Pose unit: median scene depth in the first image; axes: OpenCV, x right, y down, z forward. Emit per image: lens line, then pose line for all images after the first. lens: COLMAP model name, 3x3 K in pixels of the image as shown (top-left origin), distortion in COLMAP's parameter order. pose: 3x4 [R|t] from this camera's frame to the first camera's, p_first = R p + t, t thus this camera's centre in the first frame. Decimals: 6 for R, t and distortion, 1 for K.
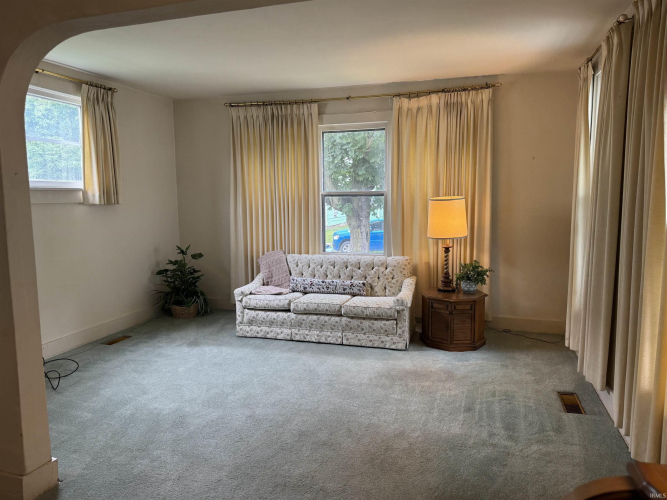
lens RADIAL K [[477.6, 0, 332.6], [0, 477.6, 250.5], [0, 0, 1]] dist [0.024427, -0.003250]
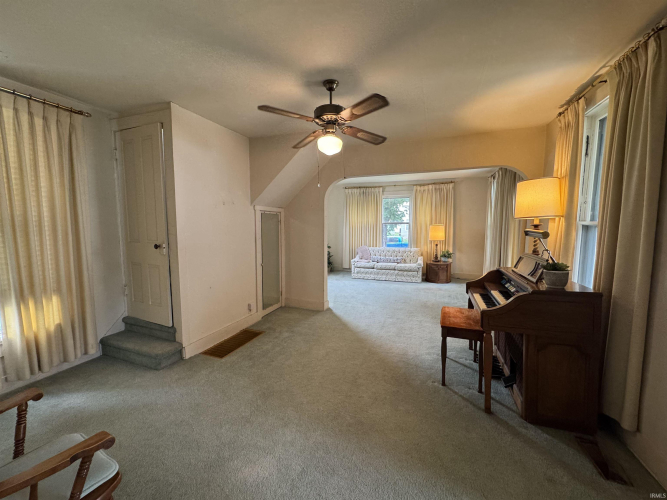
lens RADIAL K [[270.3, 0, 333.7], [0, 270.3, 251.6], [0, 0, 1]] dist [-0.002926, 0.000178]
pose [[0.998968, 0.014684, -0.042971, -0.241578], [-0.015591, 0.999661, -0.020859, 0.069218], [0.042650, 0.021507, 0.998859, -0.462225]]
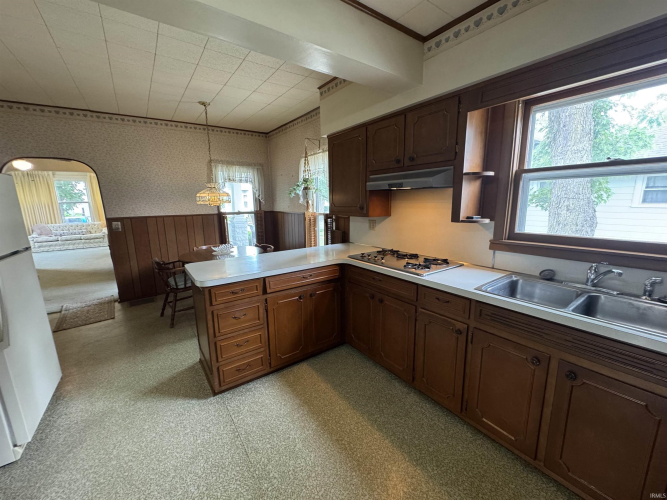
lens RADIAL K [[270.3, 0, 330.2], [0, 270.3, 250.5], [0, 0, 1]] dist [-0.002926, 0.000178]
pose [[0.596207, -0.145482, 0.789539, -0.417372], [0.104477, 0.989141, 0.103367, 0.188289], [-0.796004, 0.020860, 0.604932, -1.415582]]
